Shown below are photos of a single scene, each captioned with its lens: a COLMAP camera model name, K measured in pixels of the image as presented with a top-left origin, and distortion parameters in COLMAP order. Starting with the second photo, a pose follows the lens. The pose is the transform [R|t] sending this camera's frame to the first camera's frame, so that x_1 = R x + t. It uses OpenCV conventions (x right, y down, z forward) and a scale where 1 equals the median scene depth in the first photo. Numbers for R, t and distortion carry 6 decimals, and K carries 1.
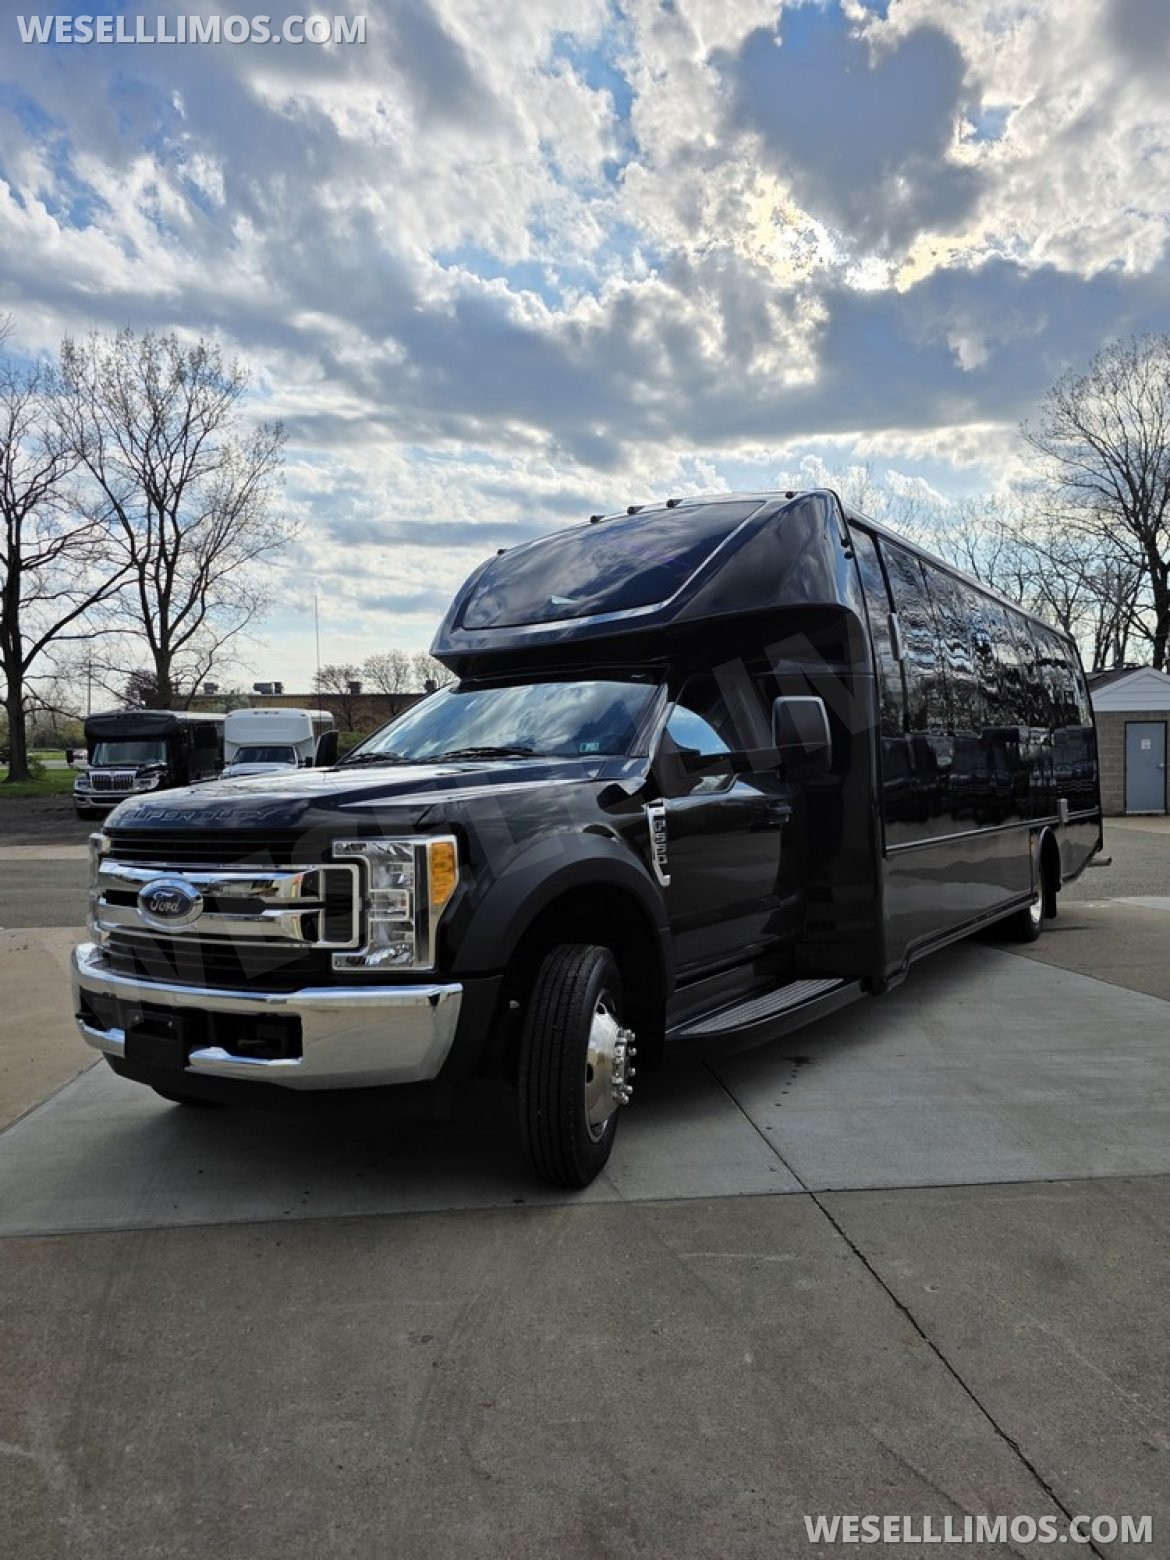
lens RADIAL K [[1065.1, 0, 561.4], [0, 1065.1, 796.7], [0, 0, 1]] dist [0.044248, -0.038911]
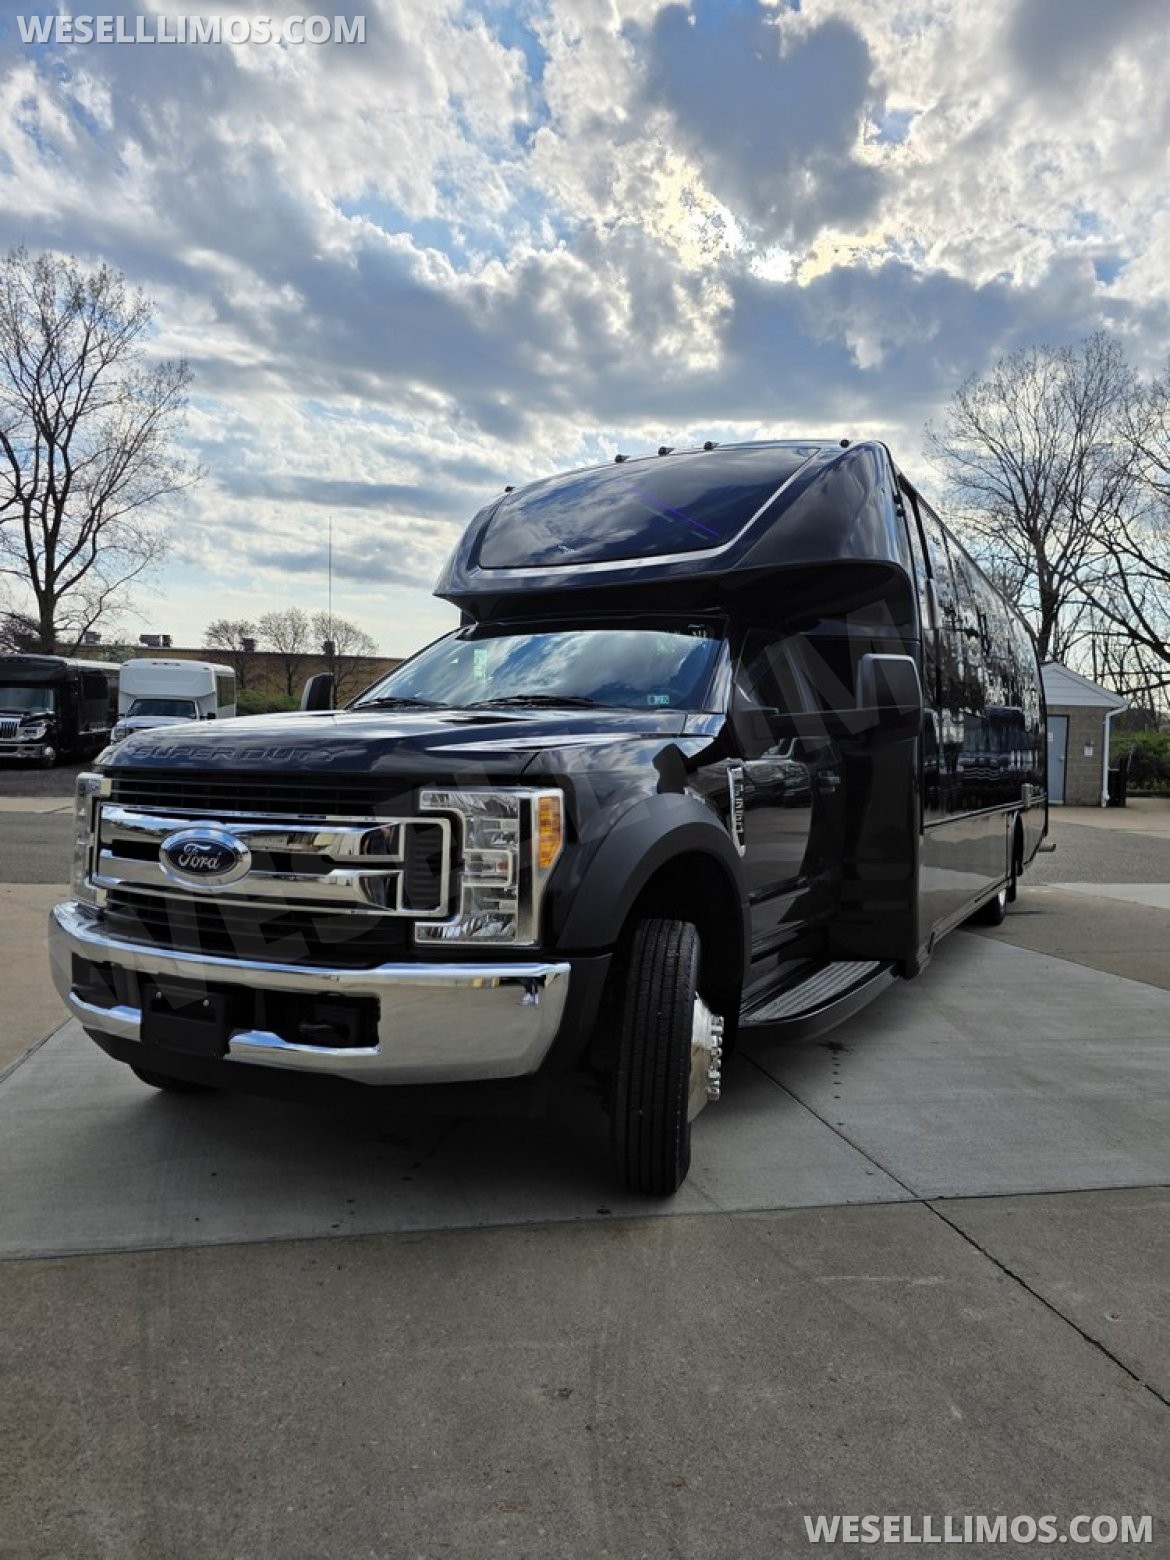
lens RADIAL K [[1065.1, 0, 565.4], [0, 1065.1, 794.3], [0, 0, 1]] dist [0.044248, -0.038911]
pose [[0.993469, 0.036853, 0.107987, -0.113321], [-0.039314, 0.999011, 0.020750, 0.013925], [-0.107116, -0.024860, 0.993936, 0.093475]]
